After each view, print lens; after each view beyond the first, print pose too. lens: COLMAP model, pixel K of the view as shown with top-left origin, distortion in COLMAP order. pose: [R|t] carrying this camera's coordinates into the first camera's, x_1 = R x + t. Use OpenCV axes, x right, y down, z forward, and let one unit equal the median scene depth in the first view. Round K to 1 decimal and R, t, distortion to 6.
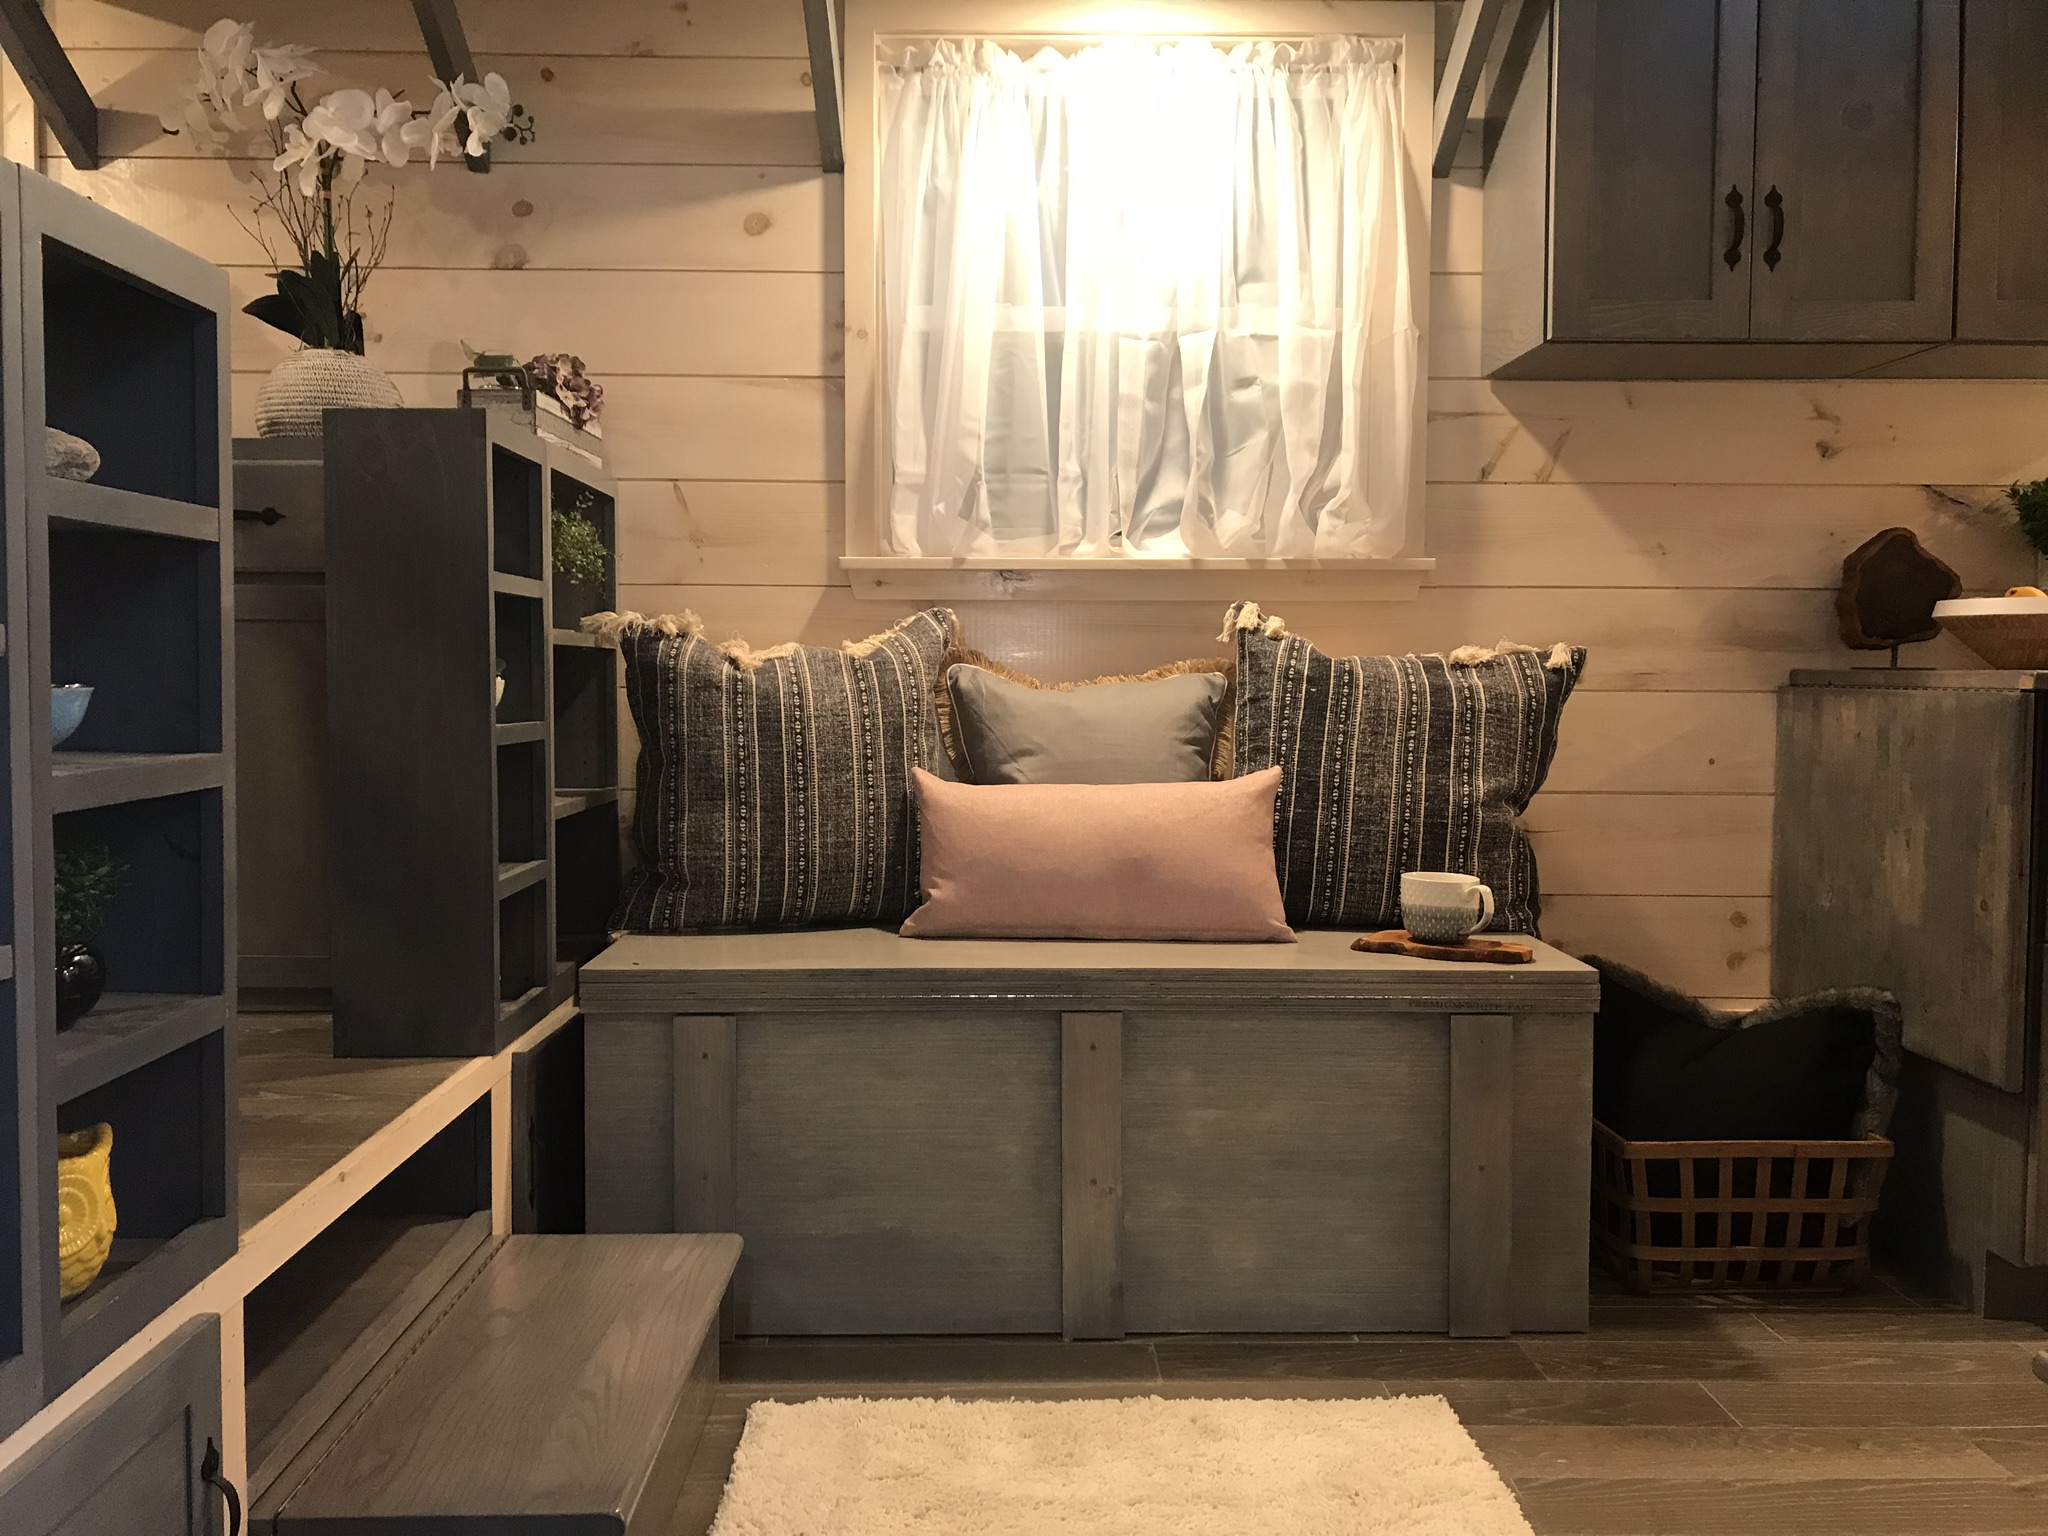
lens RADIAL K [[1667.6, 0, 1020.1], [0, 1667.6, 772.5], [0, 0, 1]] dist [0.044353, -0.050935]
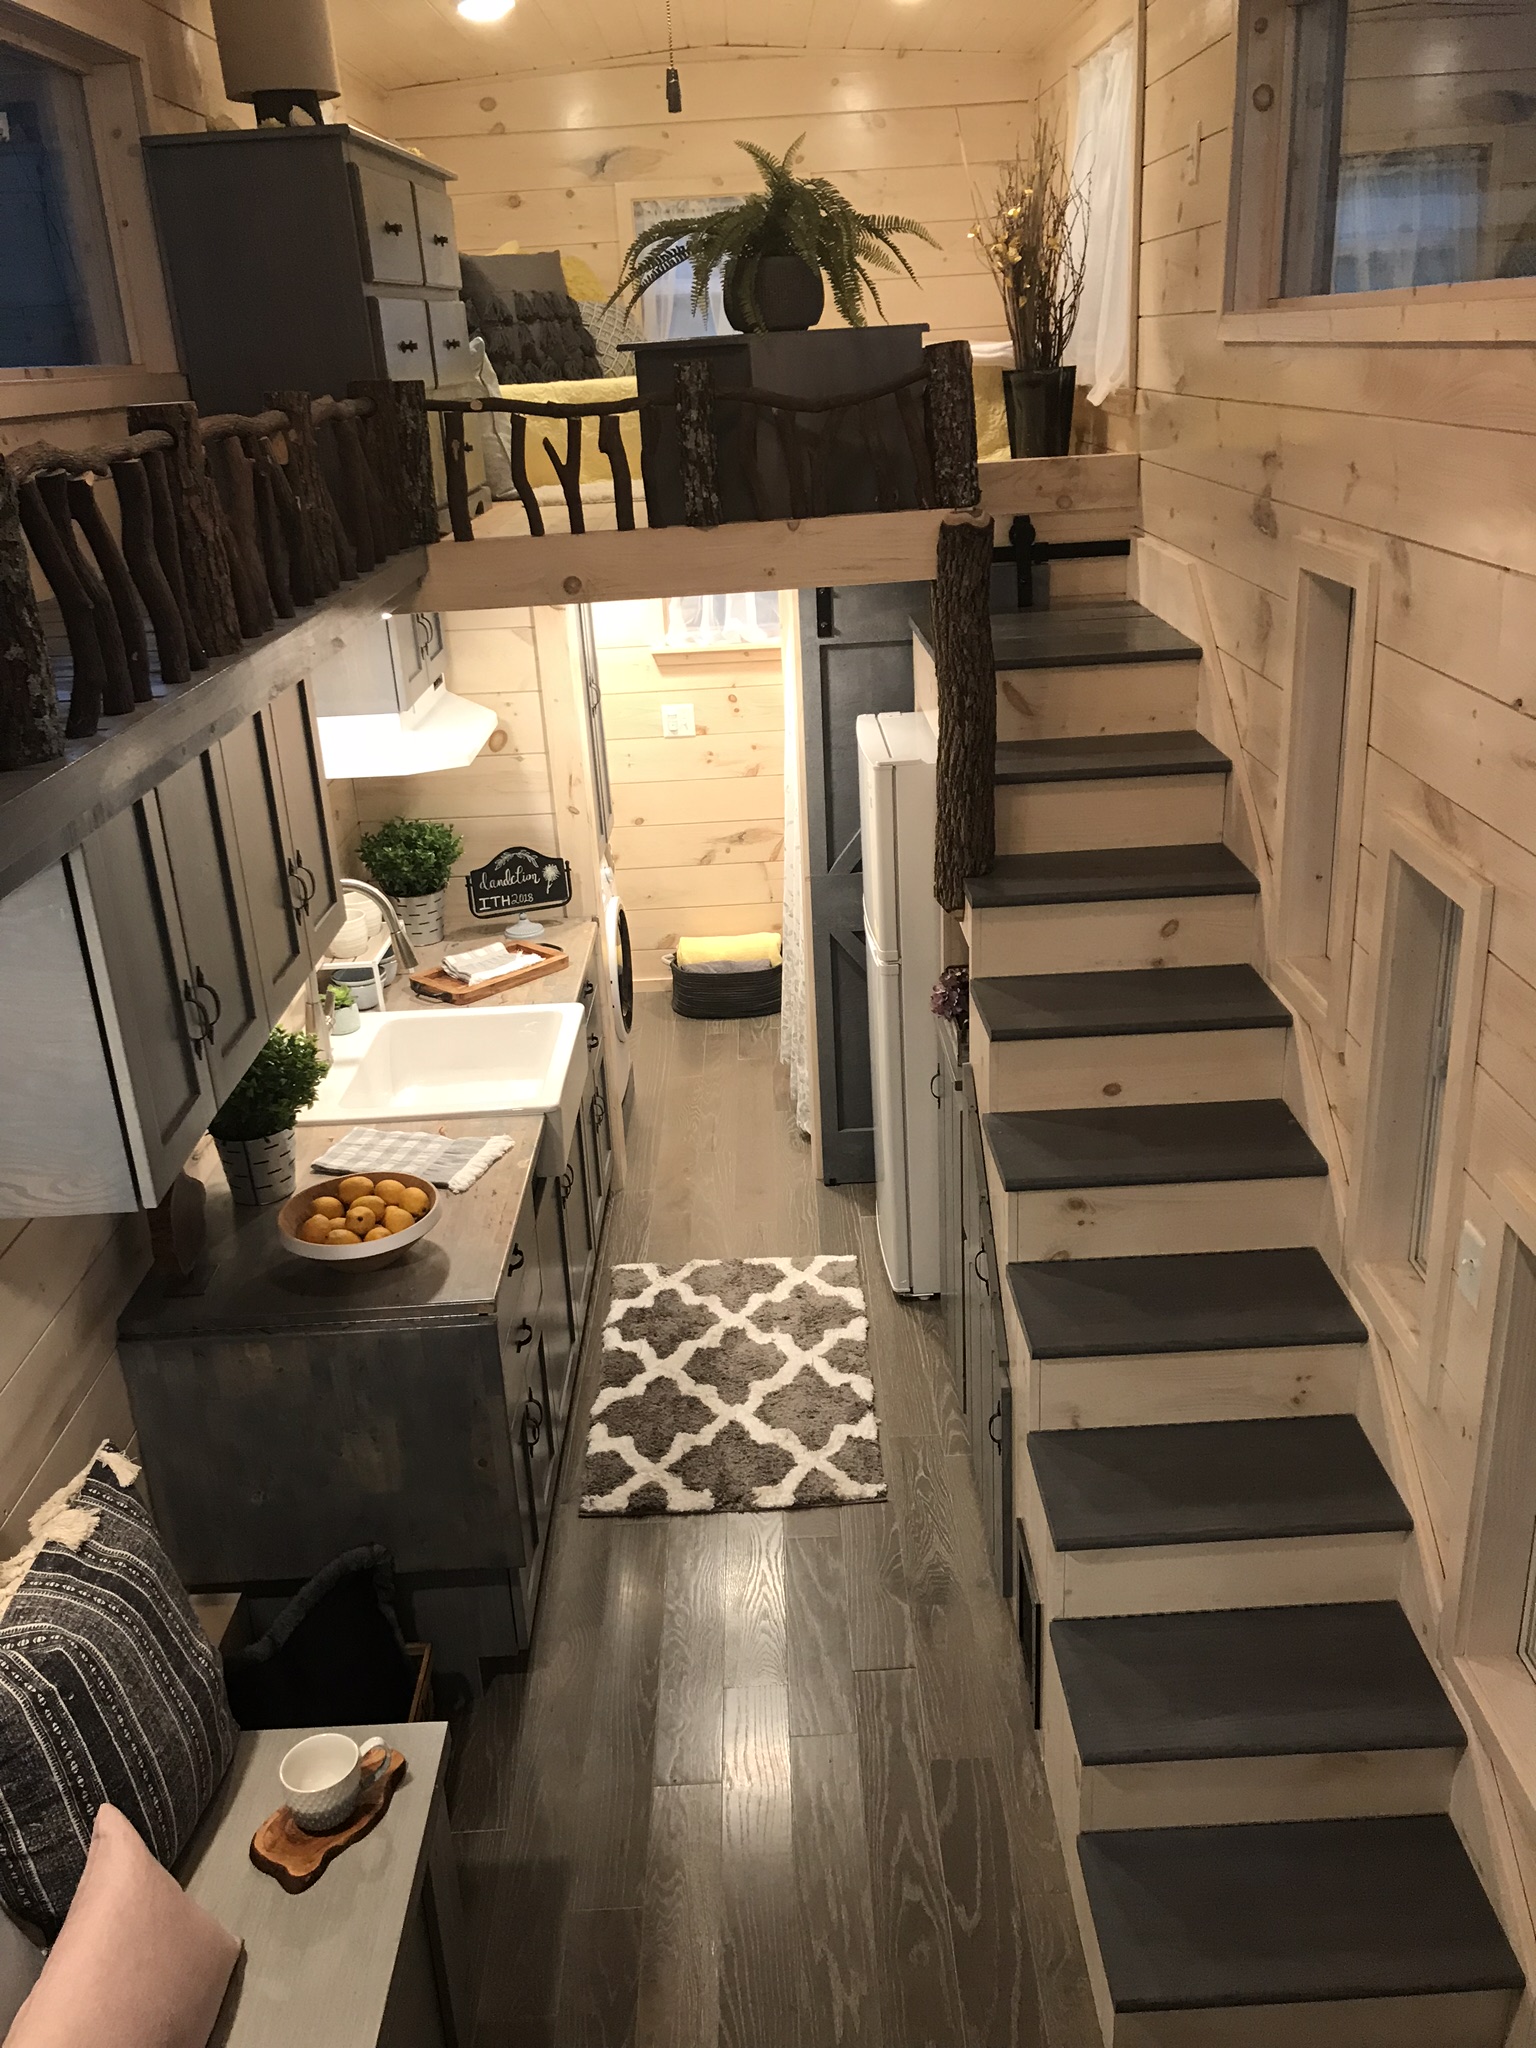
lens RADIAL K [[1667.6, 0, 766.3], [0, 1667.6, 997.2], [0, 0, 1]] dist [0.044353, -0.050935]
pose [[0.006079, -0.367539, 0.929988, -0.464741], [0.112224, 0.924381, 0.364589, -0.631444], [-0.993664, 0.102151, 0.046866, 0.591129]]
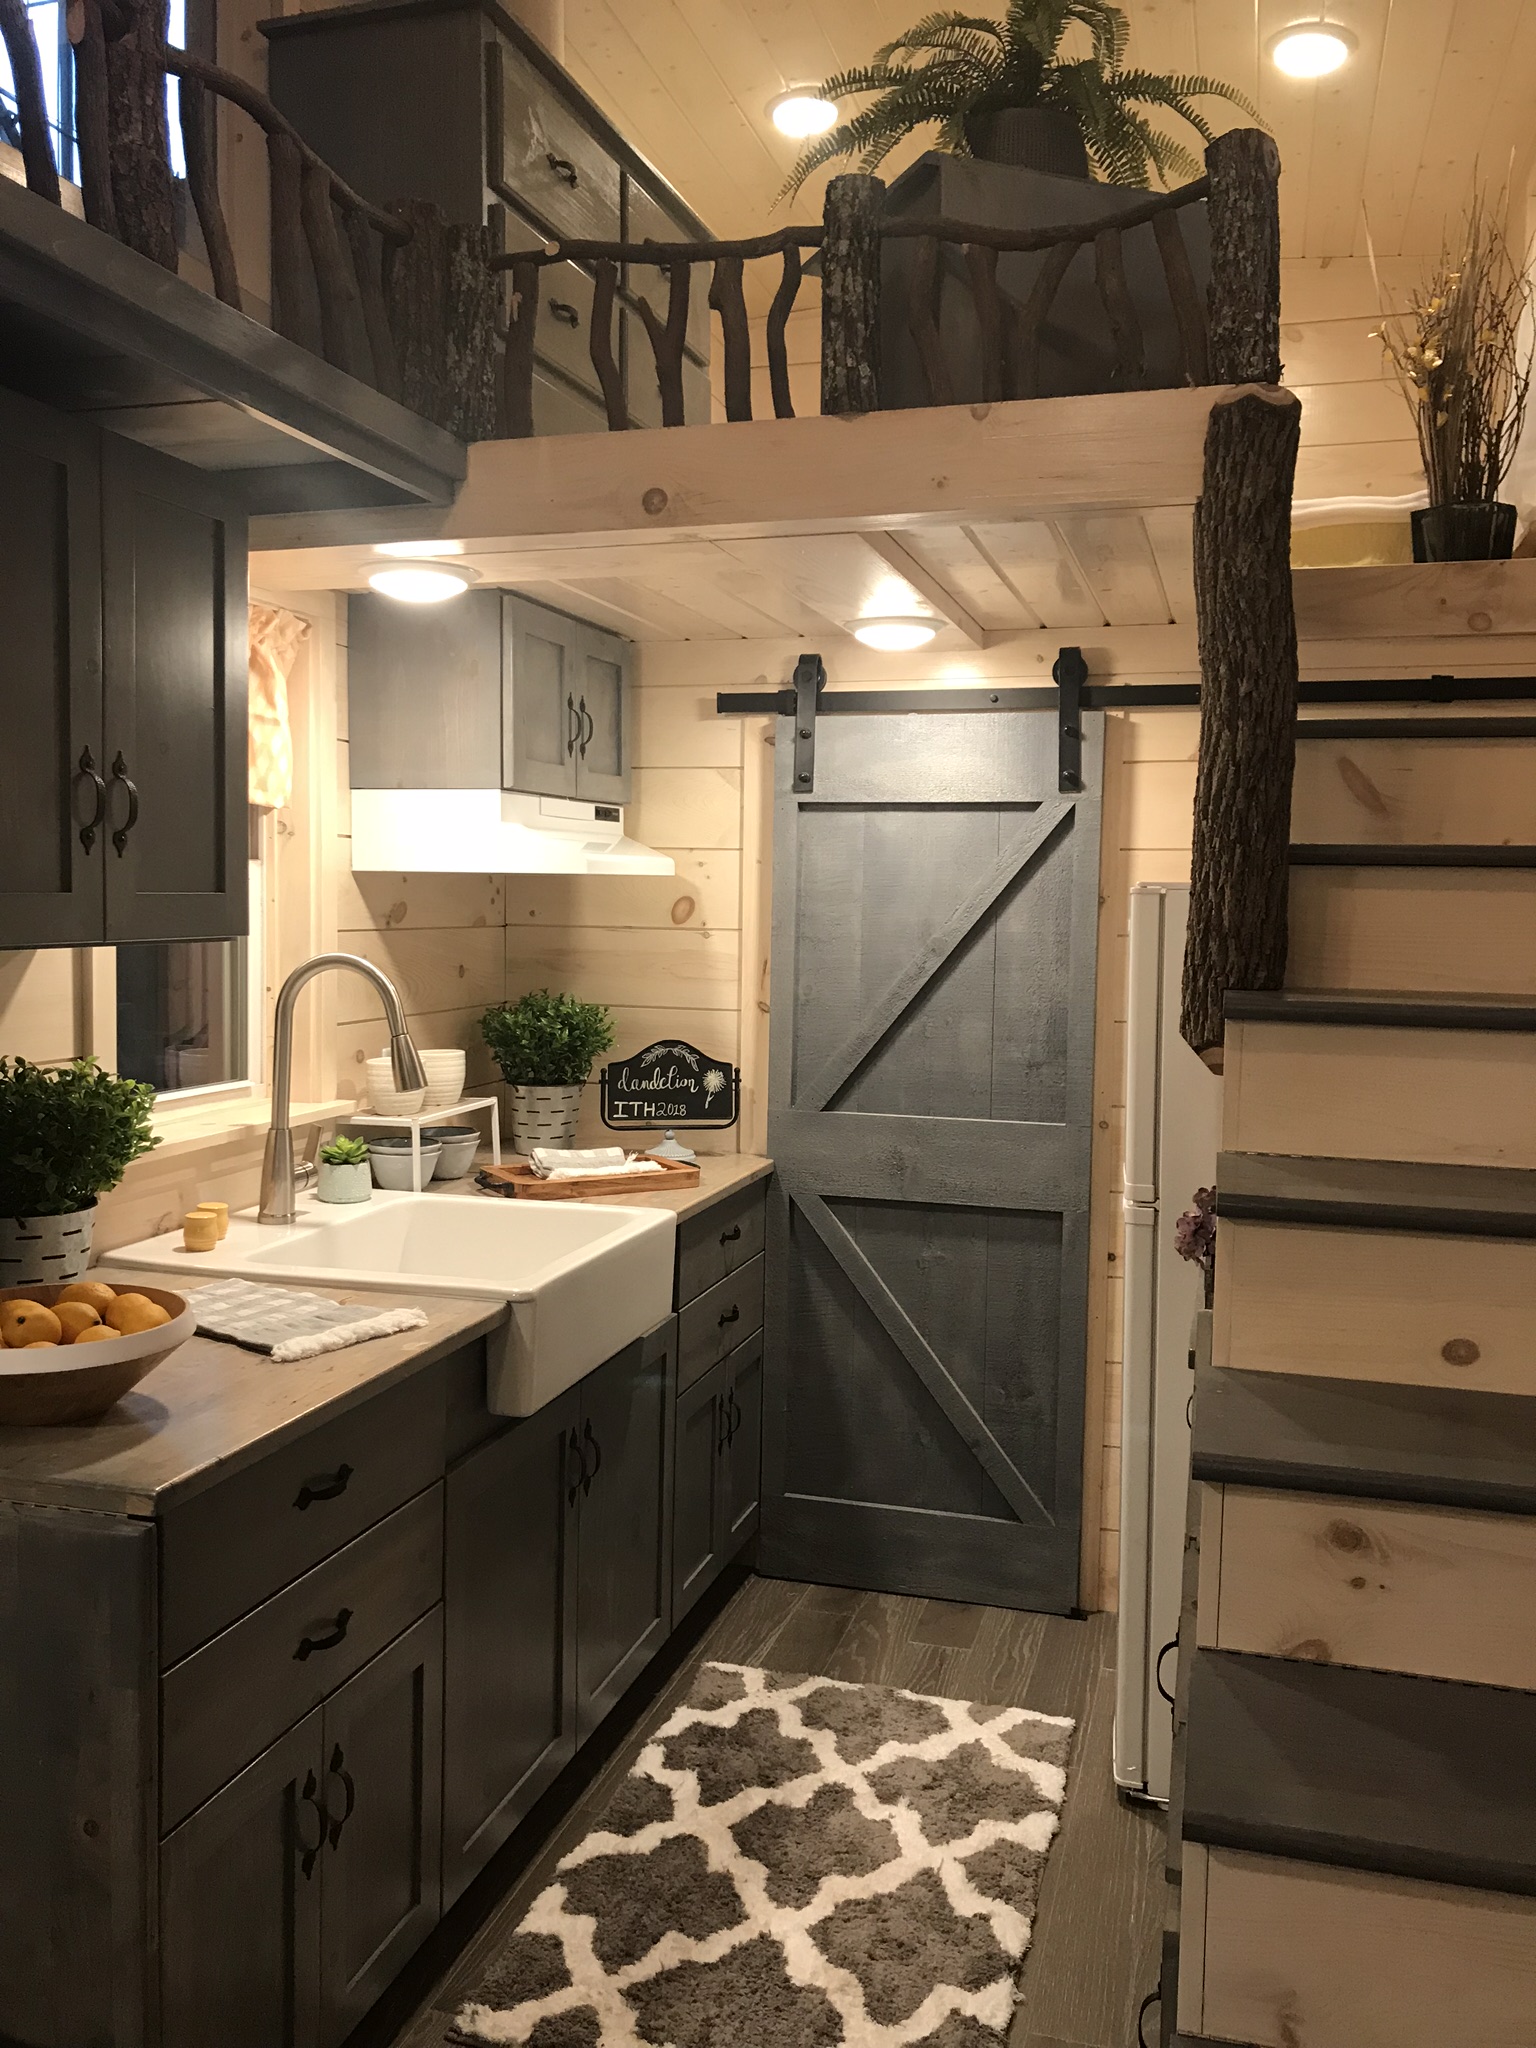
lens RADIAL K [[1667.6, 0, 777.4], [0, 1667.6, 1008.1], [0, 0, 1]] dist [0.044353, -0.050935]
pose [[0.289766, -0.064183, 0.954943, 0.006761], [0.044186, 0.997582, 0.053641, -0.247986], [-0.956077, 0.026651, 0.291901, 0.453719]]
